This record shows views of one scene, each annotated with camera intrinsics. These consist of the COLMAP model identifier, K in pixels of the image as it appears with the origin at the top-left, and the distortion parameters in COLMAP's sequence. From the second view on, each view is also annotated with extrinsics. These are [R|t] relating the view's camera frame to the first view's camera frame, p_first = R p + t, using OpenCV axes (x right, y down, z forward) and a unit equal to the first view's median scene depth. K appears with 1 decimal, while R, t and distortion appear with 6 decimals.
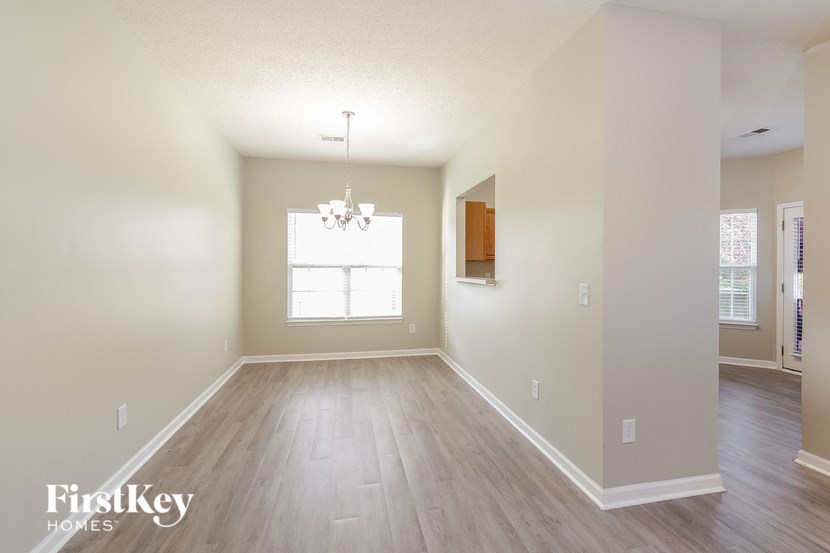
lens RADIAL K [[367.0, 0, 422.8], [0, 367.0, 262.4], [0, 0, 1]] dist [-0.000592, -0.000474]
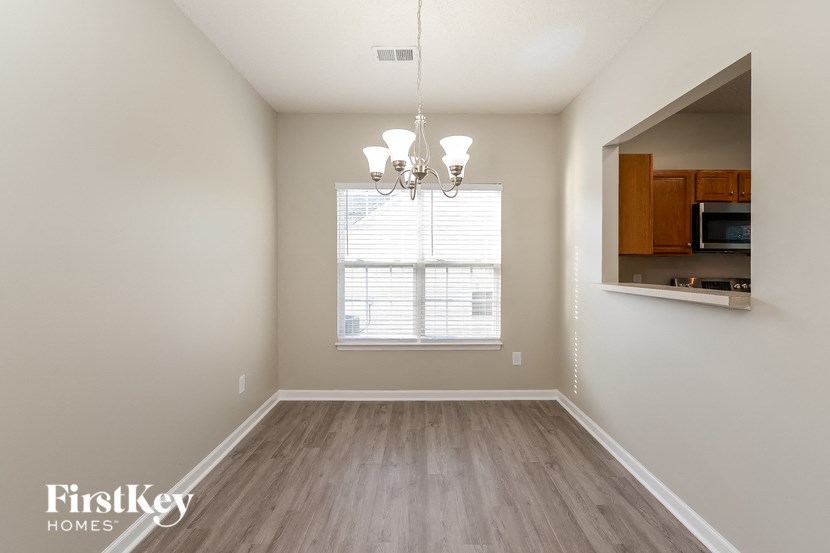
lens RADIAL K [[367.0, 0, 422.8], [0, 367.0, 262.4], [0, 0, 1]] dist [-0.000592, -0.000474]
pose [[0.980444, -0.003787, -0.196760, -0.074072], [0.004518, 0.999984, 0.003266, 0.003739], [0.196745, -0.004091, 0.980446, 0.371196]]
